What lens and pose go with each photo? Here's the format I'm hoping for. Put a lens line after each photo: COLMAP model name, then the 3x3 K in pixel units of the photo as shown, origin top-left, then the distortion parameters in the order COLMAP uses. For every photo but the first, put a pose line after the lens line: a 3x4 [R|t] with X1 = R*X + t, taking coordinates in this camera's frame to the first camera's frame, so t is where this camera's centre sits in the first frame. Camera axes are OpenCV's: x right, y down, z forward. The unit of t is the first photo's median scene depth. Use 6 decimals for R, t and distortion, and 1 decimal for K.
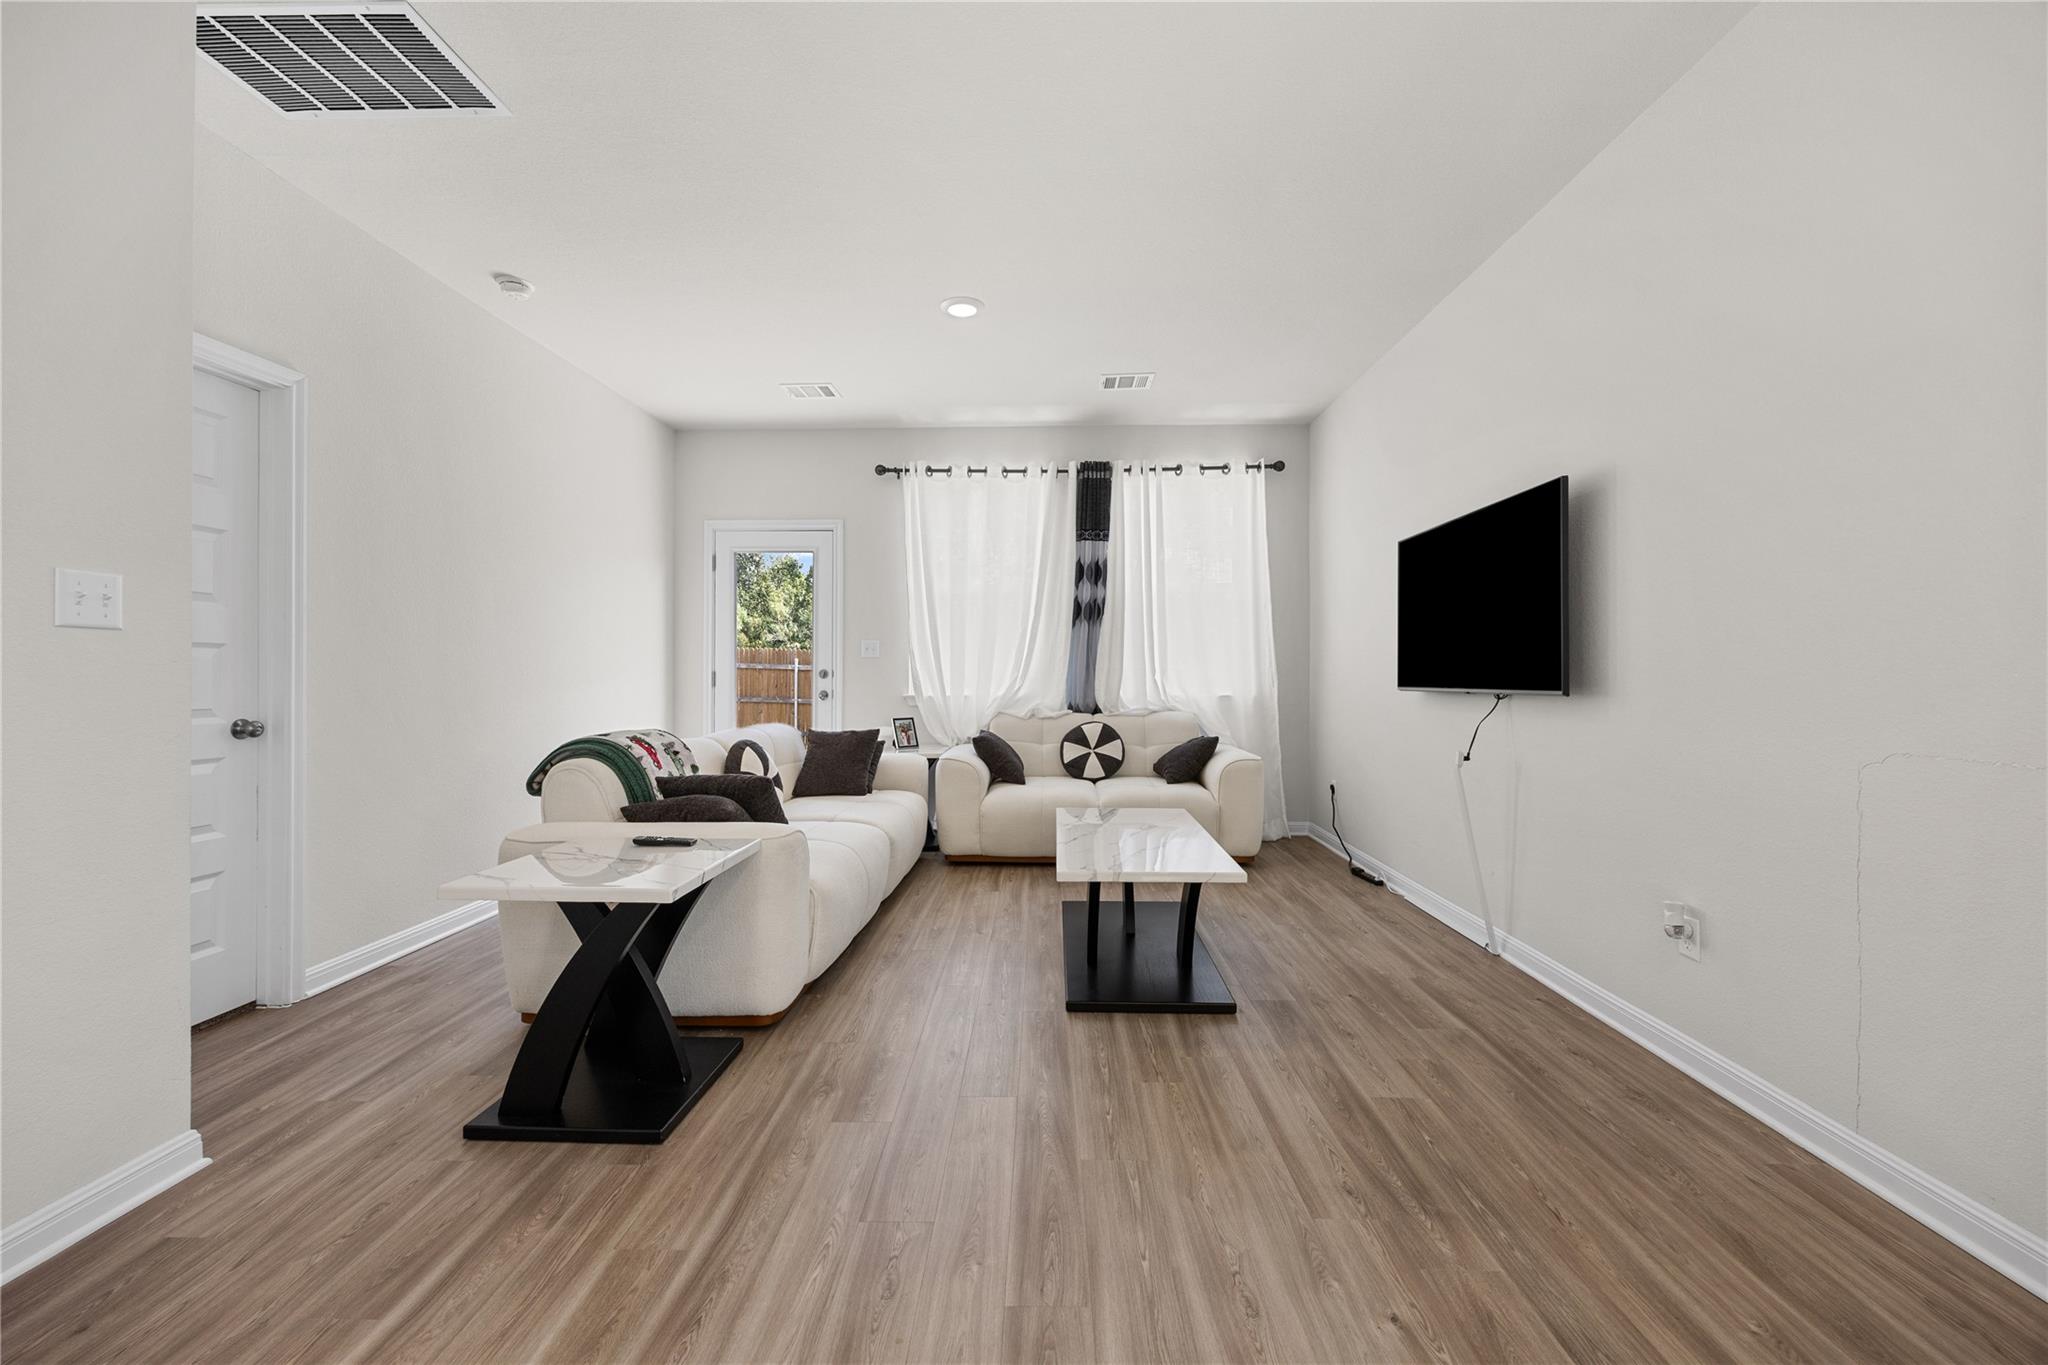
lens RADIAL K [[816.2, 0, 1025.7], [0, 816.2, 665.0], [0, 0, 1]] dist [0.008456, -0.000263]
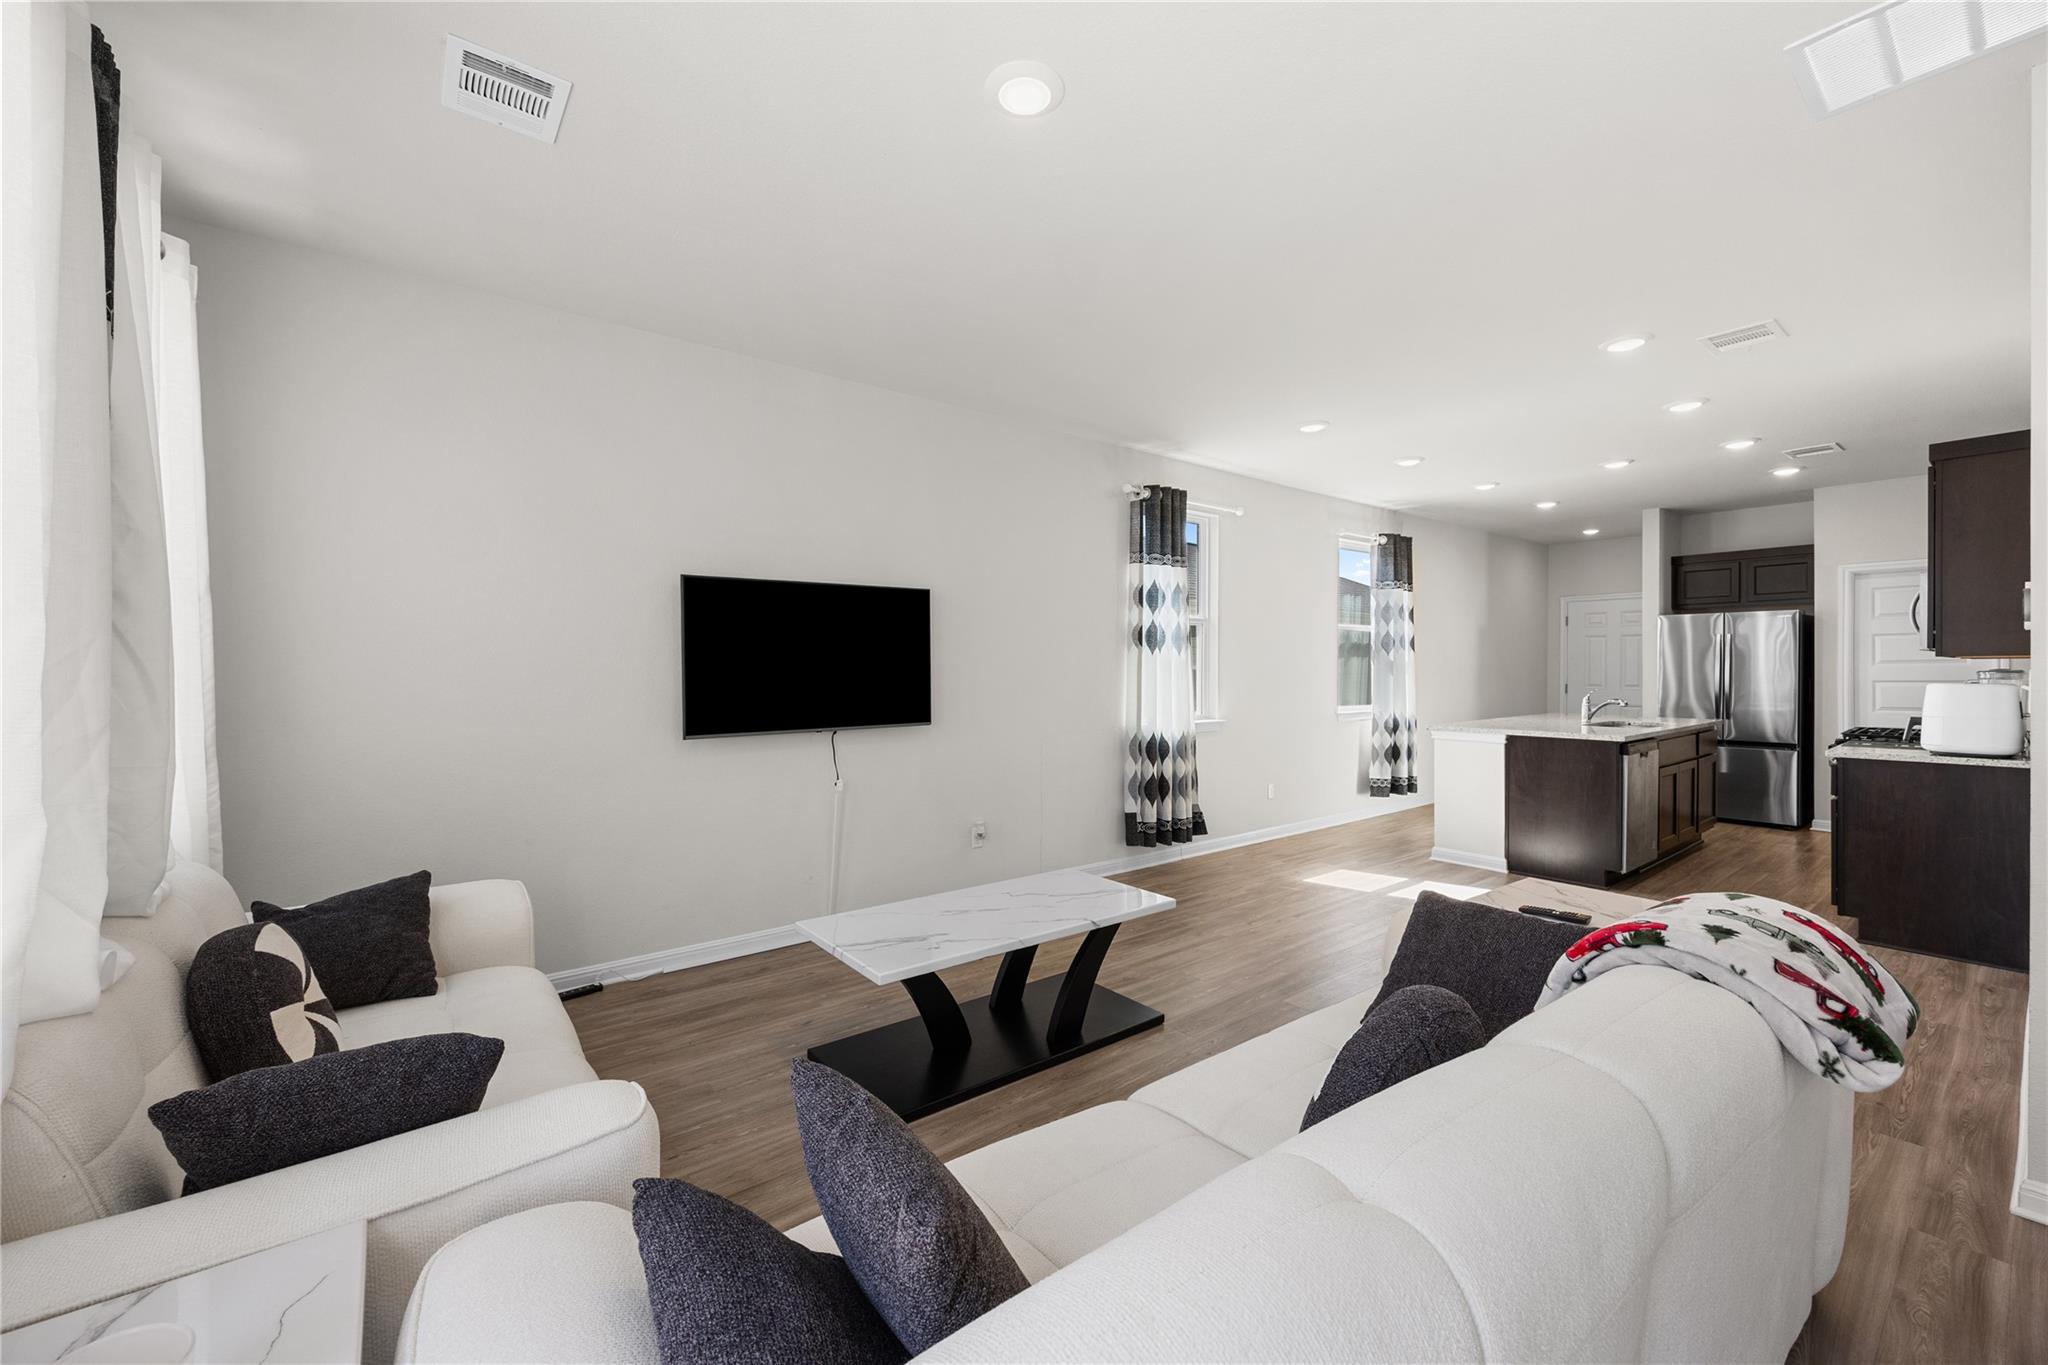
lens RADIAL K [[816.2, 0, 1025.7], [0, 816.2, 665.0], [0, 0, 1]] dist [0.008456, -0.000263]
pose [[-0.639586, 0.006771, 0.768689, -0.371854], [-0.002988, 0.999932, -0.011294, -0.032392], [-0.768713, -0.009520, -0.639523, 0.990672]]
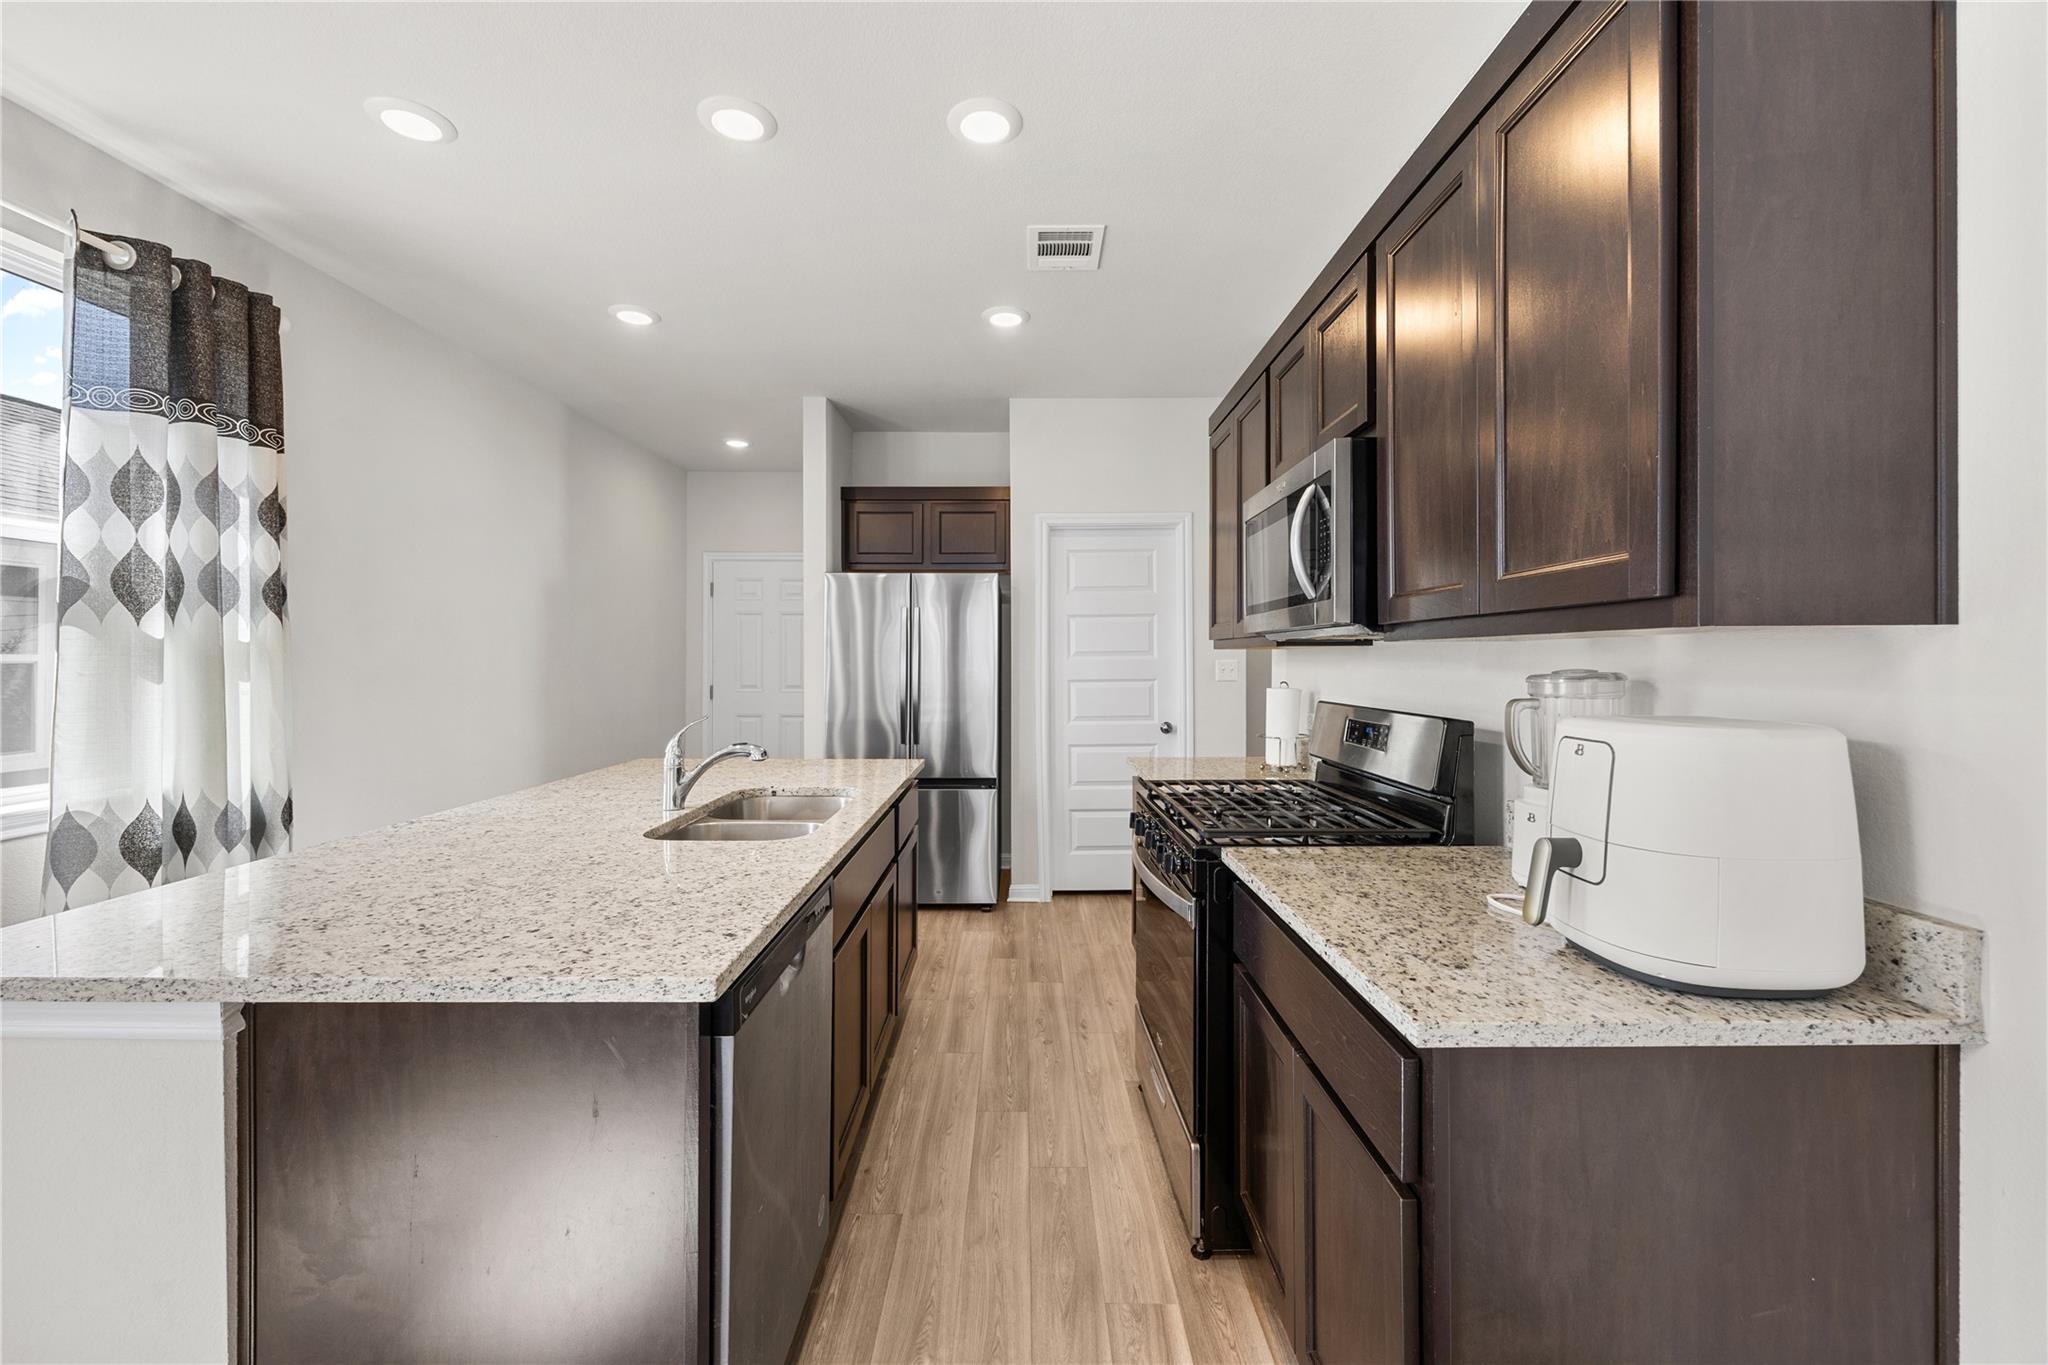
lens RADIAL K [[818.3, 0, 1030.2], [0, 818.3, 647.8], [0, 0, 1]] dist [0.006470, -0.000517]
pose [[-0.999536, 0.000908, -0.030452, -0.163087], [0.001591, 0.999747, -0.022418, -0.041452], [0.030424, -0.022456, -0.999285, 0.067480]]
